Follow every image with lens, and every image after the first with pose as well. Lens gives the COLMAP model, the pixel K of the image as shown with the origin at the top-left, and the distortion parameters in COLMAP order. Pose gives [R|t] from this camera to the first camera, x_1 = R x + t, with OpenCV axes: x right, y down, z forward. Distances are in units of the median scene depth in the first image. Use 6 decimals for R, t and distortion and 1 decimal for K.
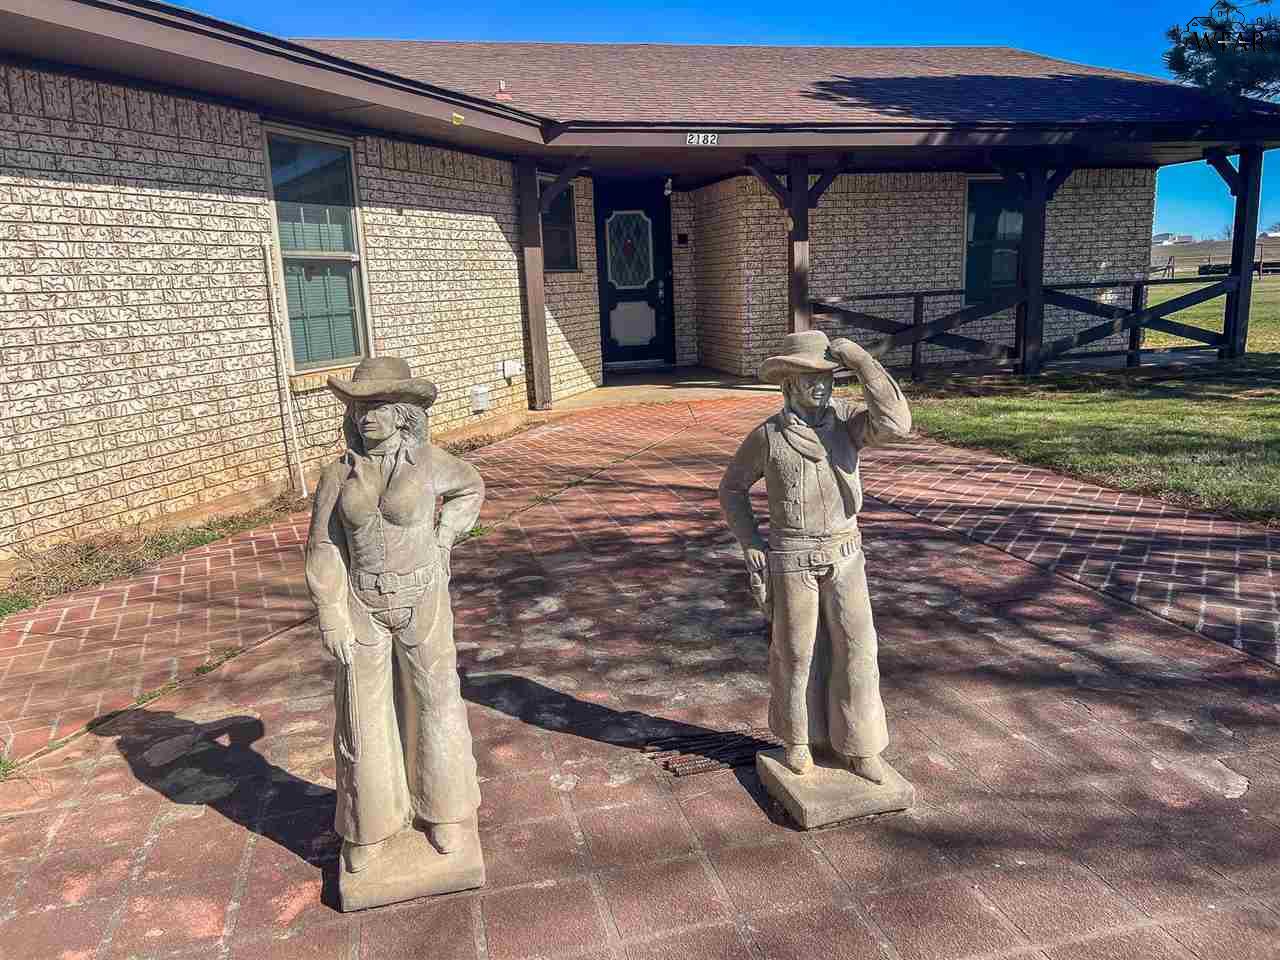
lens RADIAL K [[961.7, 0, 646.7], [0, 961.7, 480.3], [0, 0, 1]] dist [0.083731, -0.143063]
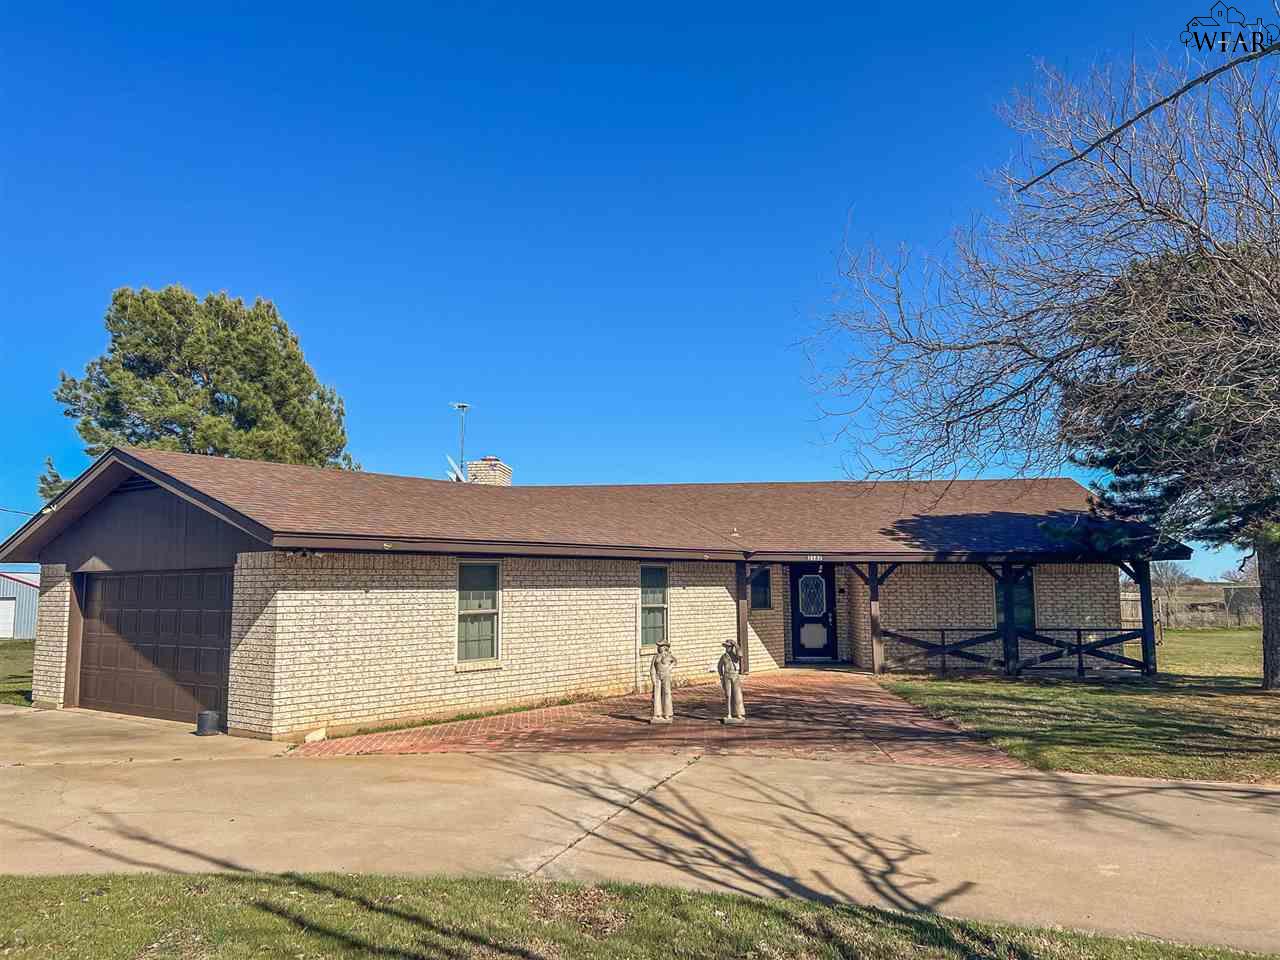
lens RADIAL K [[961.7, 0, 646.7], [0, 961.7, 480.3], [0, 0, 1]] dist [0.083731, -0.143063]
pose [[0.950124, 0.002028, -0.311865, 0.334200], [-0.097576, 0.951707, -0.291087, 0.152796], [0.296214, 0.307000, 0.904438, -1.067782]]
